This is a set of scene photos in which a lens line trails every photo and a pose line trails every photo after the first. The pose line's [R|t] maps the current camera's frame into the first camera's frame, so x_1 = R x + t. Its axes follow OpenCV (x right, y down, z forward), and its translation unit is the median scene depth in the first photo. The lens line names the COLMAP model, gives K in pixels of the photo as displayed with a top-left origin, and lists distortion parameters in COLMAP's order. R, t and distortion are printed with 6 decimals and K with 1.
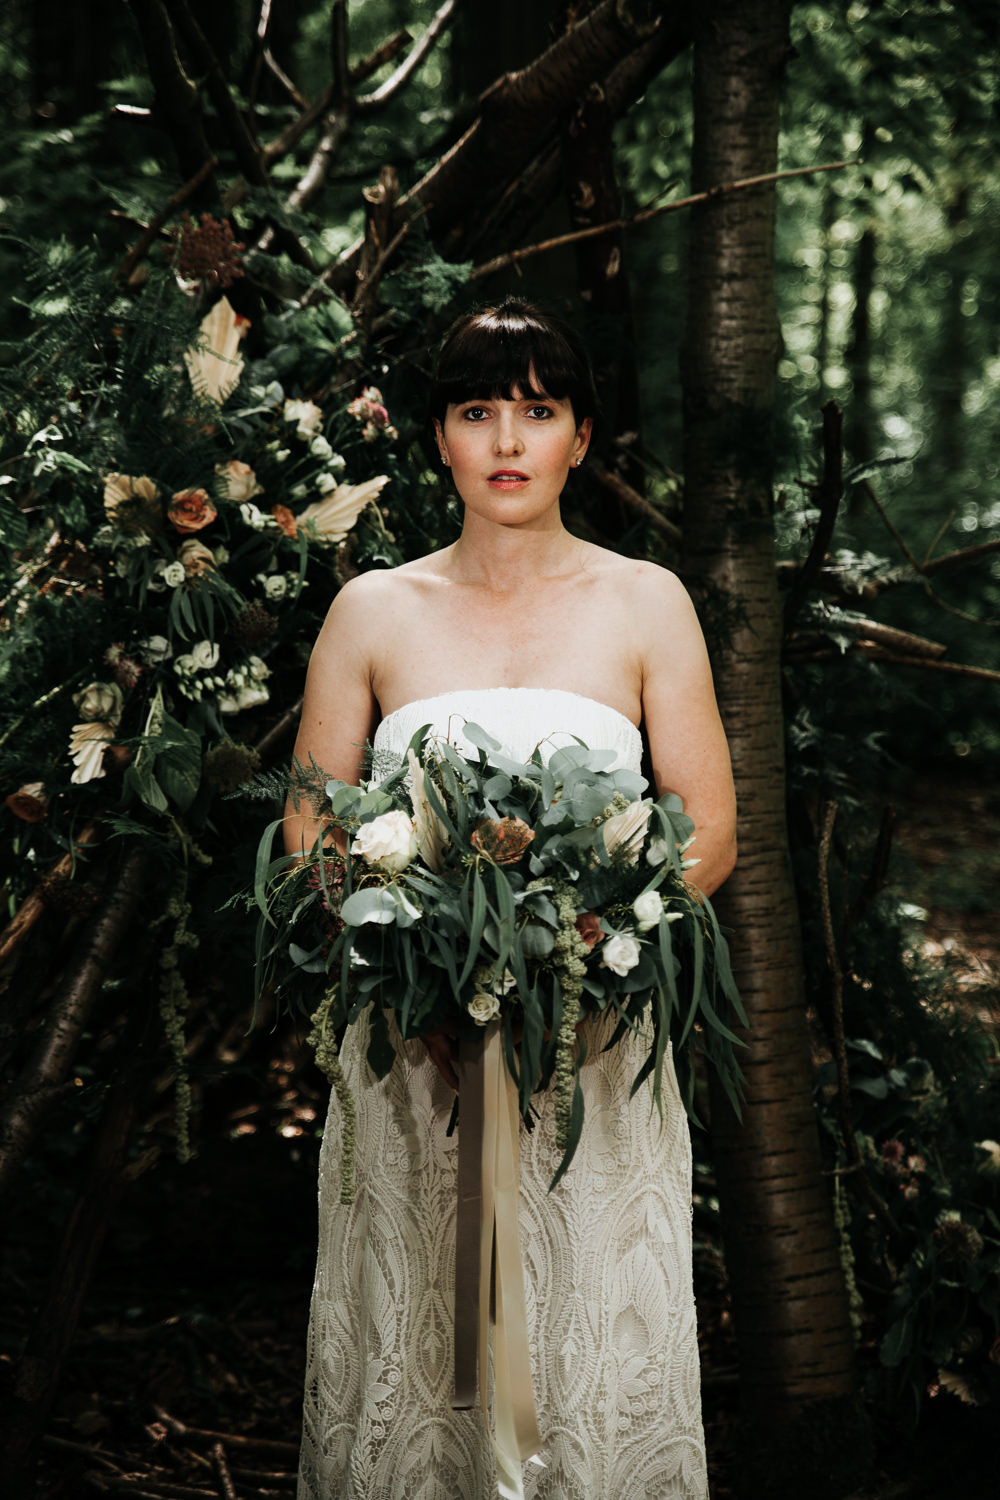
lens RADIAL K [[2818.5, 0, 500.0], [0, 2818.5, 750.0], [0, 0, 1]] dist [0.240271, 0.156691]
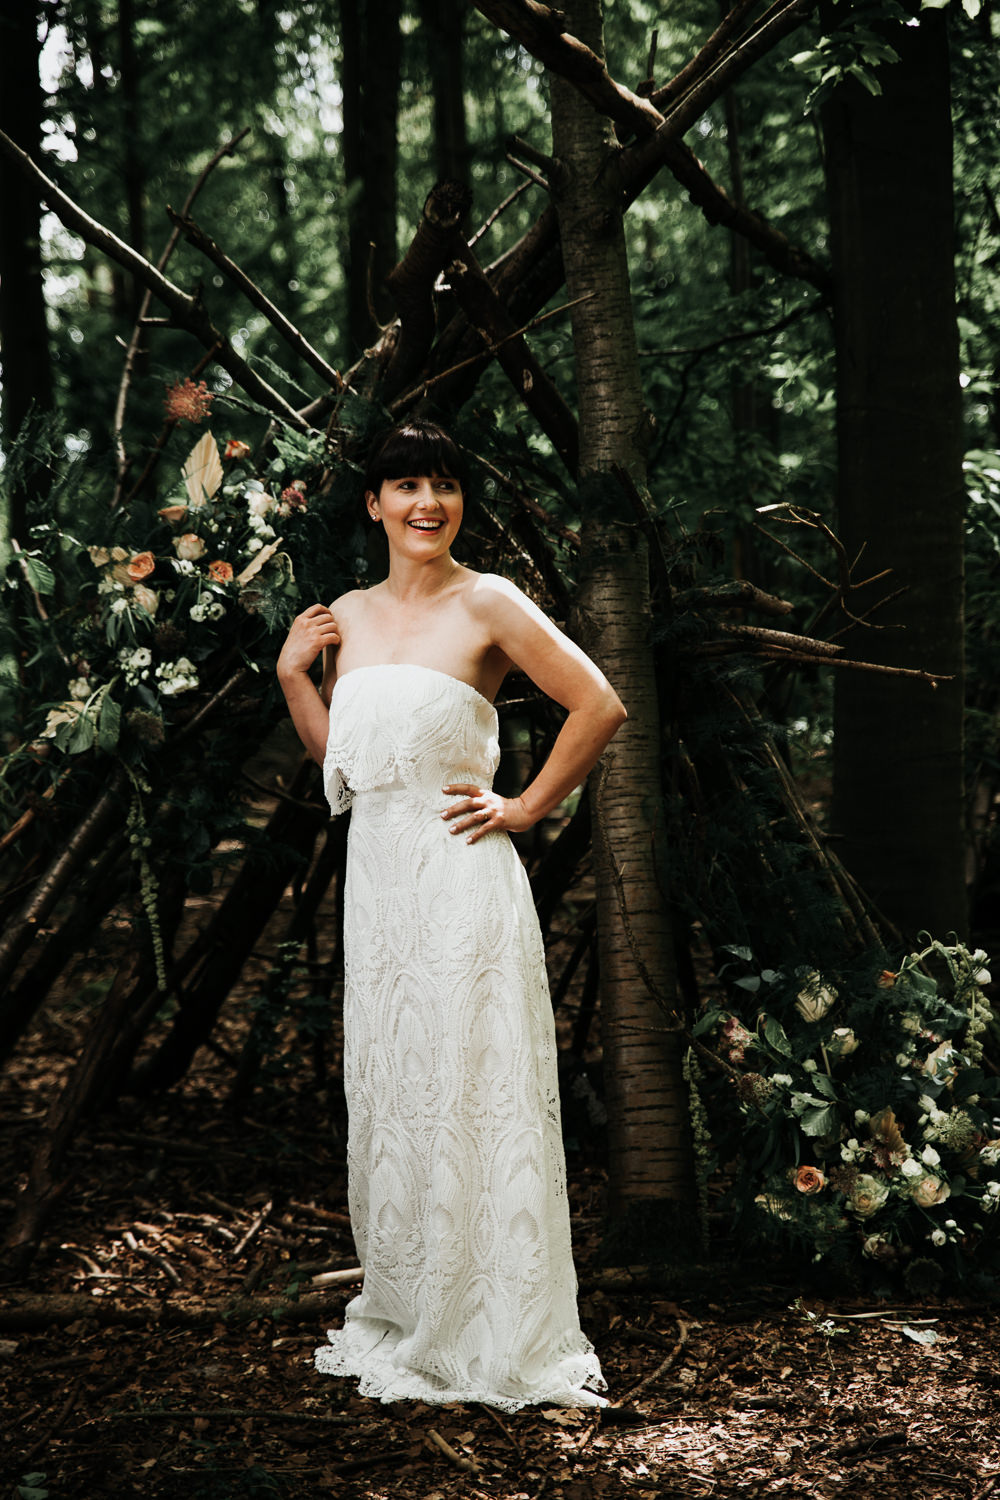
lens RADIAL K [[2818.5, 0, 500.0], [0, 2818.5, 750.0], [0, 0, 1]] dist [0.240271, 0.156691]
pose [[0.827359, -0.033725, -0.560660, 0.835941], [-0.005052, 0.997708, -0.067470, 0.109227], [0.561651, 0.058655, 0.825293, -0.157637]]
